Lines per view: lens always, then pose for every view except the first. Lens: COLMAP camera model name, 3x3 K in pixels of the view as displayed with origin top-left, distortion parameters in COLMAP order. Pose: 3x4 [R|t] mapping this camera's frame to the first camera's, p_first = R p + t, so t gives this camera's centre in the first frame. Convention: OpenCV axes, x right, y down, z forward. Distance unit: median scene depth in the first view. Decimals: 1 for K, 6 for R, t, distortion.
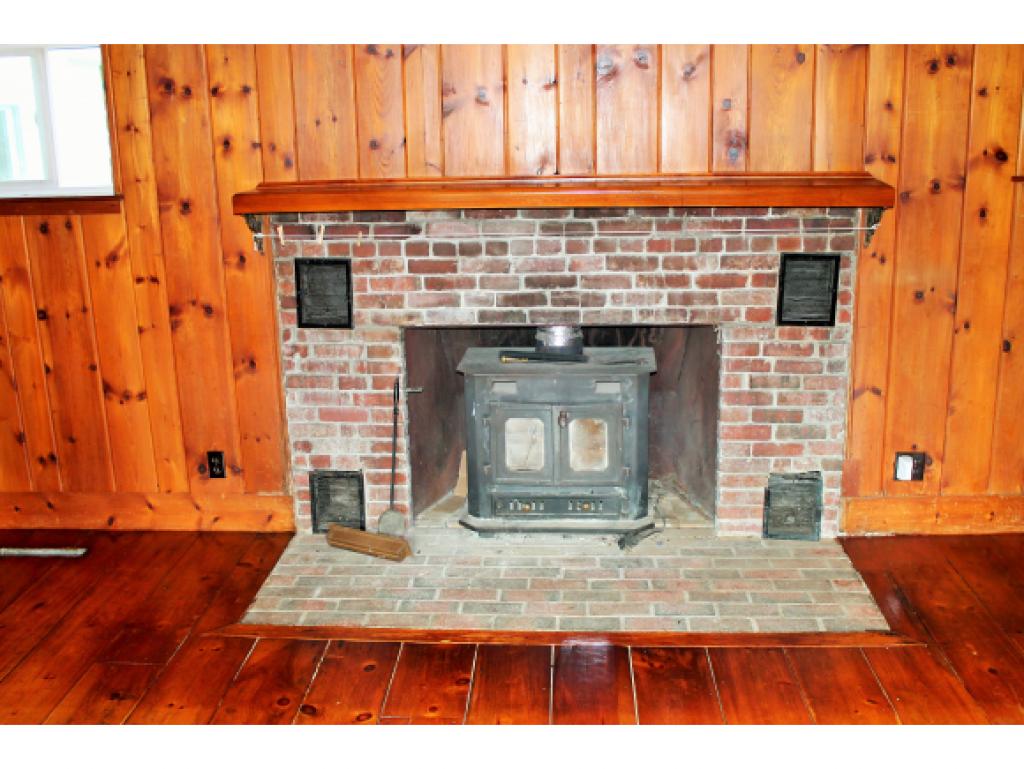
lens RADIAL K [[1036.7, 0, 512.7], [0, 1036.7, 381.3], [0, 0, 1]] dist [-0.103782, 0.000000]
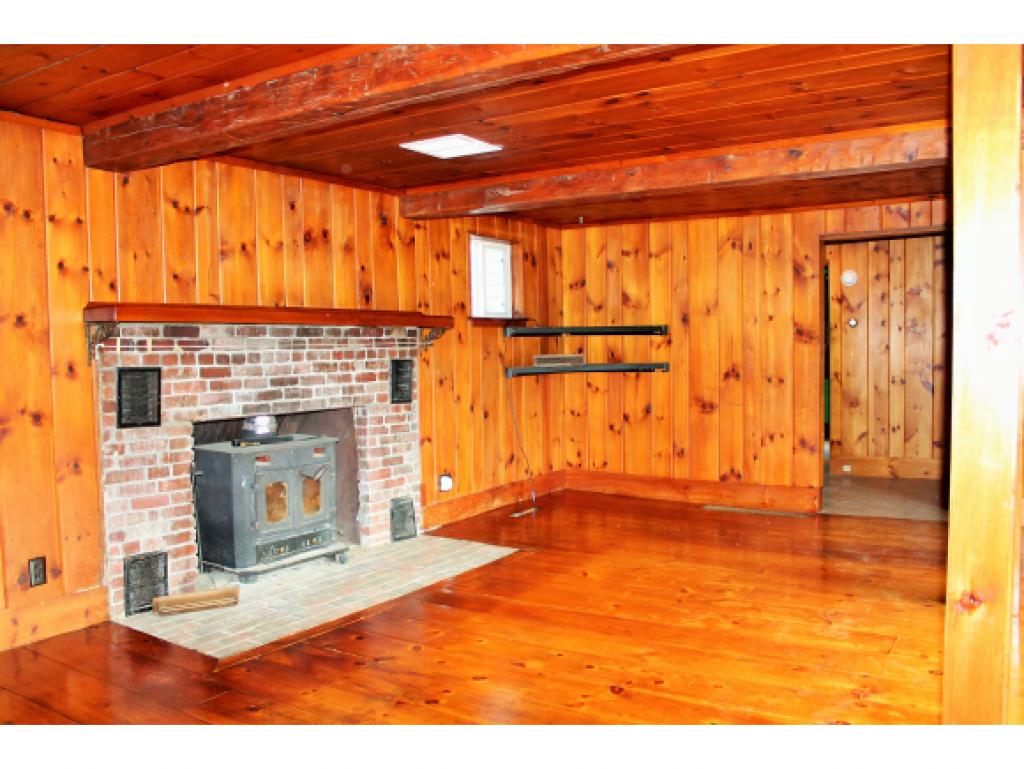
lens RADIAL K [[849.5, 0, 516.4], [0, 849.5, 390.0], [0, 0, 1]] dist [-0.148715, 0.100689]
pose [[0.489568, -0.030343, 0.871437, -0.804596], [0.213837, 0.973054, -0.086251, 0.081833], [-0.845339, 0.228571, 0.482864, 0.177593]]
